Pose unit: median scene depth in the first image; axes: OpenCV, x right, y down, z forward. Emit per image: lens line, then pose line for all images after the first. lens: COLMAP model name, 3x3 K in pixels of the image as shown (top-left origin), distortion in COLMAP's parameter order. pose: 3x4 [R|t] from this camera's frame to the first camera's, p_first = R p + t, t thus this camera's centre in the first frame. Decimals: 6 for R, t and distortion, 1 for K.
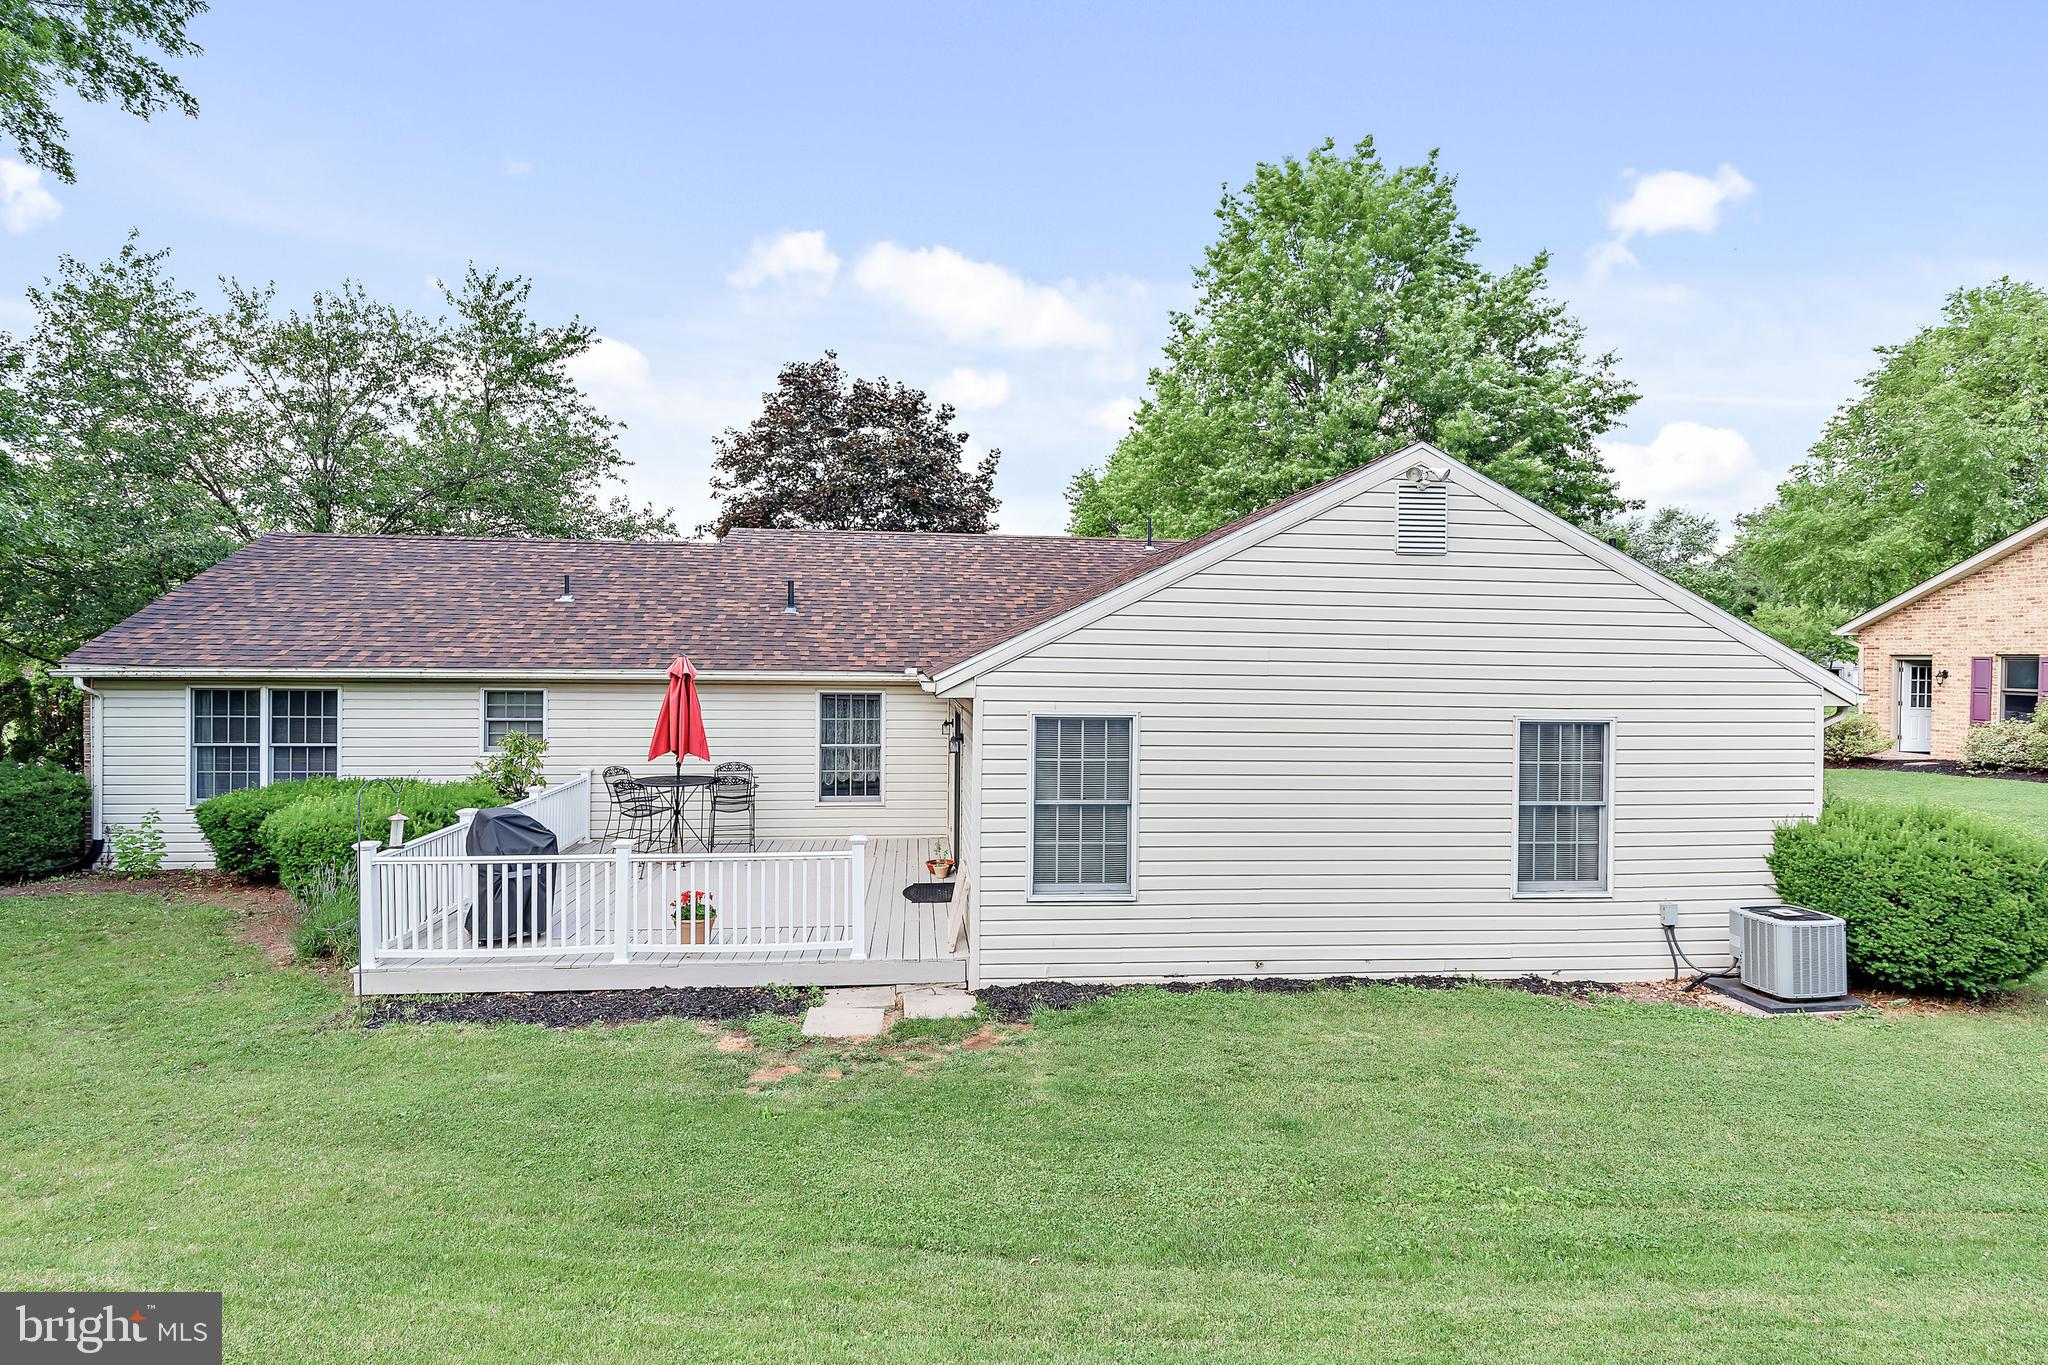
lens RADIAL K [[999.1, 0, 1031.6], [0, 999.1, 668.4], [0, 0, 1]] dist [0.004790, -0.002124]
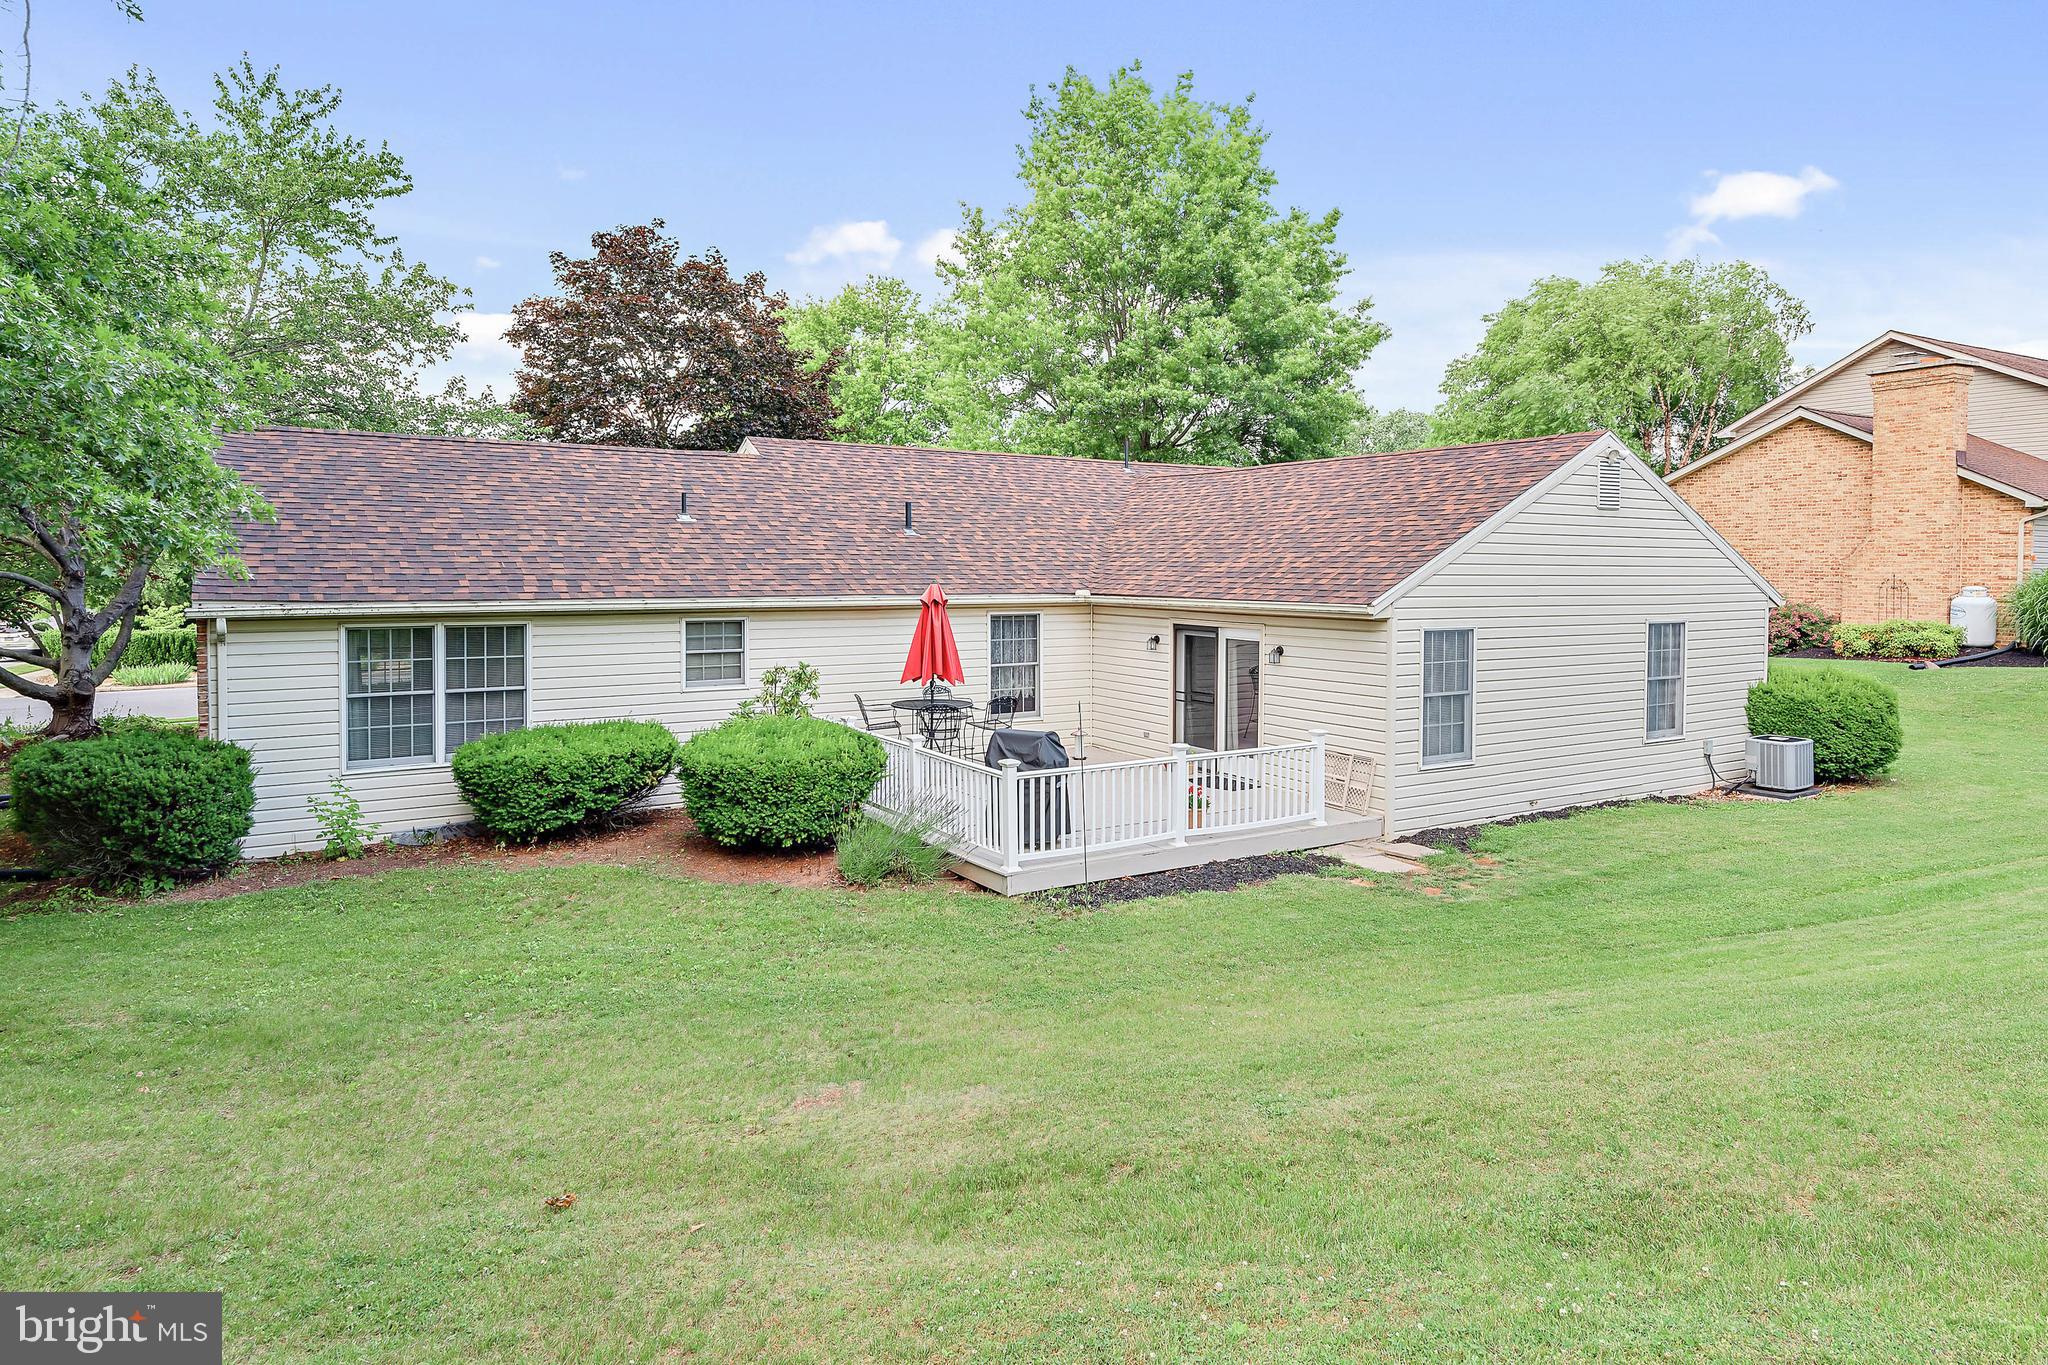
lens RADIAL K [[1145.5, 0, 1029.8], [0, 1145.5, 617.4], [0, 0, 1]] dist [0.013852, 0.000575]
pose [[0.906399, -0.025458, 0.421655, -0.733060], [0.007891, 0.999029, 0.043354, -0.025594], [-0.422349, -0.035969, 0.905719, -0.101176]]
